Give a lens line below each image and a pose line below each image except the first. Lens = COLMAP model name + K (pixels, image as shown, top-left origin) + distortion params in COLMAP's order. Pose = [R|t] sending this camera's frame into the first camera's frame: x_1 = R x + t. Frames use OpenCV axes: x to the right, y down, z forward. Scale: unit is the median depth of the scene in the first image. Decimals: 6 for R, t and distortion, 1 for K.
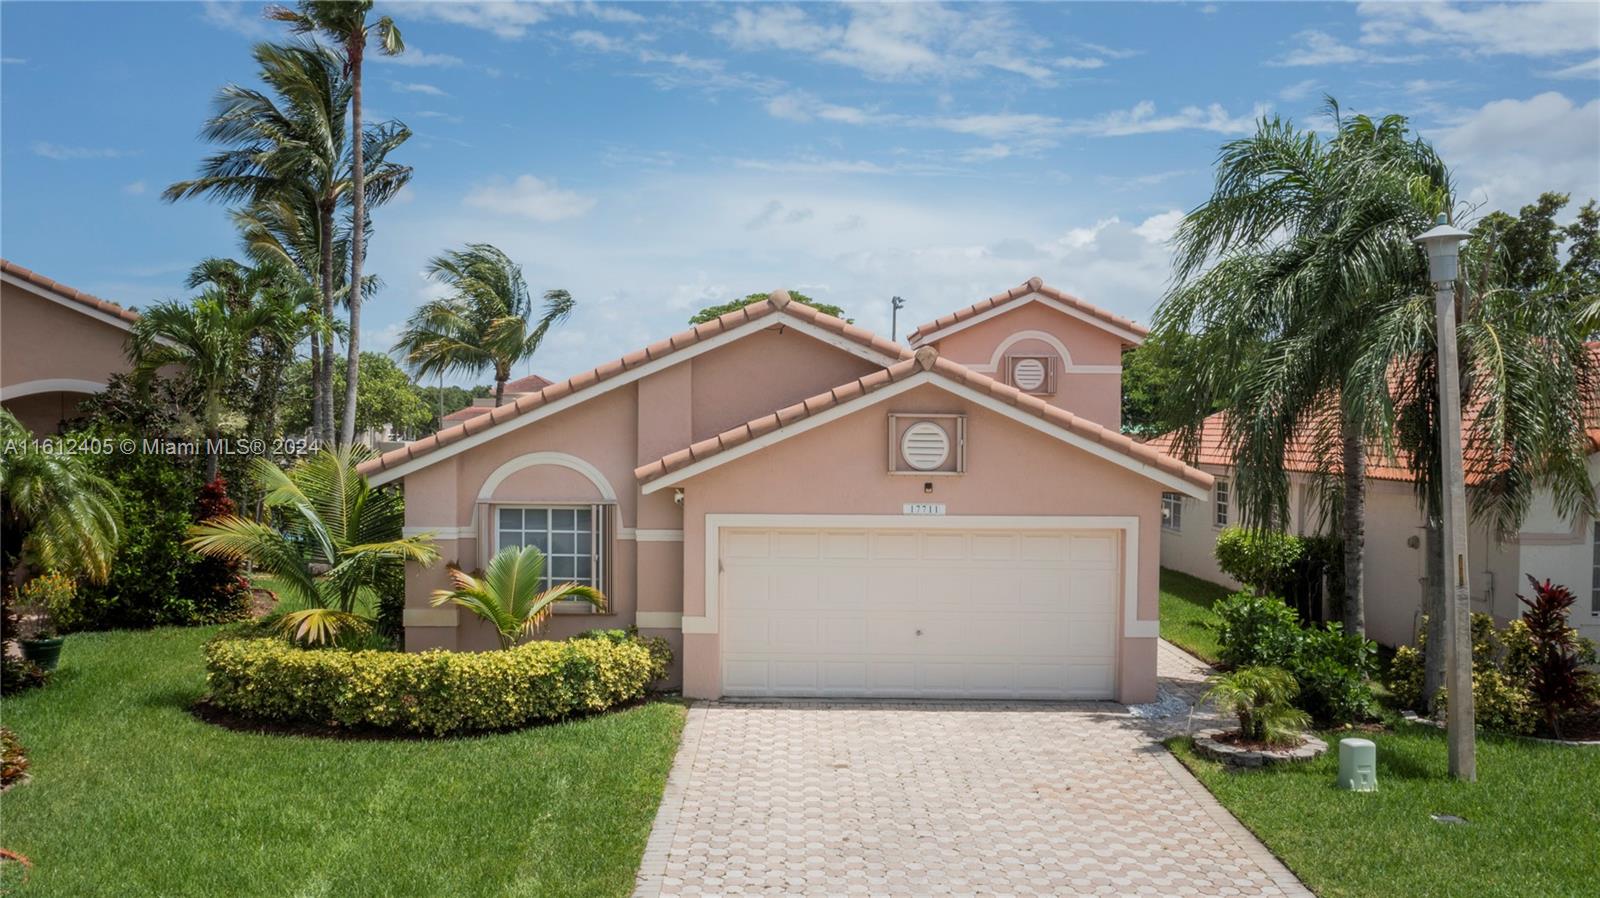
lens RADIAL K [[1316.5, 0, 790.8], [0, 1316.5, 447.4], [0, 0, 1]] dist [-0.027042, 0.012326]
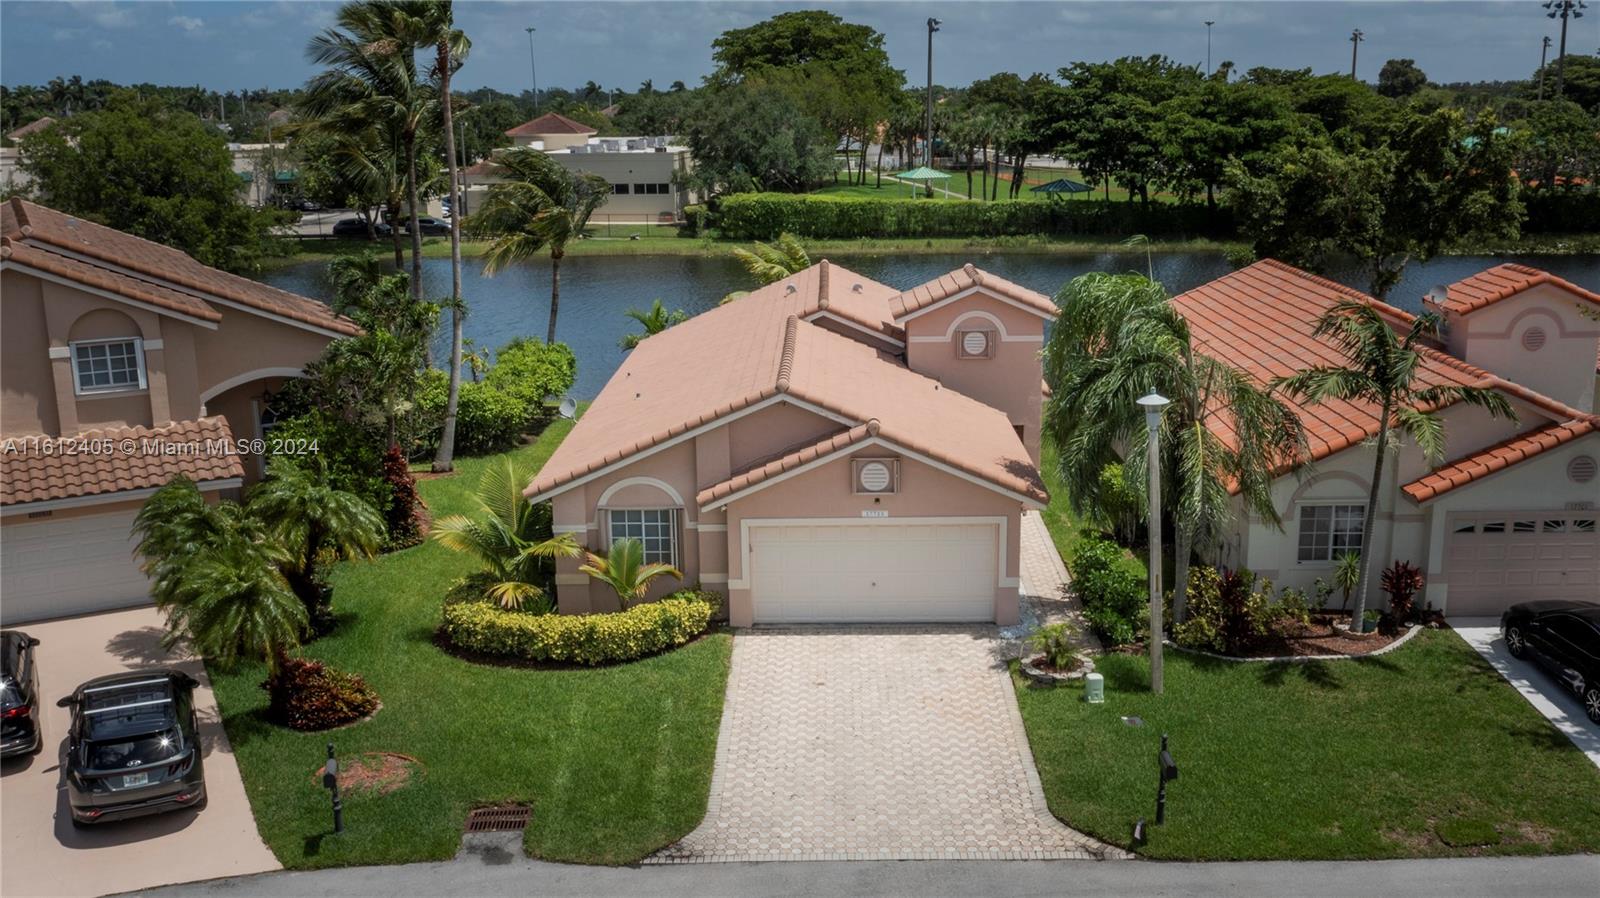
lens RADIAL K [[1316.5, 0, 807.7], [0, 1316.5, 450.3], [0, 0, 1]] dist [-0.027042, 0.012326]
pose [[0.999690, -0.020539, -0.014042, 0.044454], [0.022777, 0.982603, 0.184316, -0.343151], [0.010012, -0.184579, 0.982767, -0.603323]]
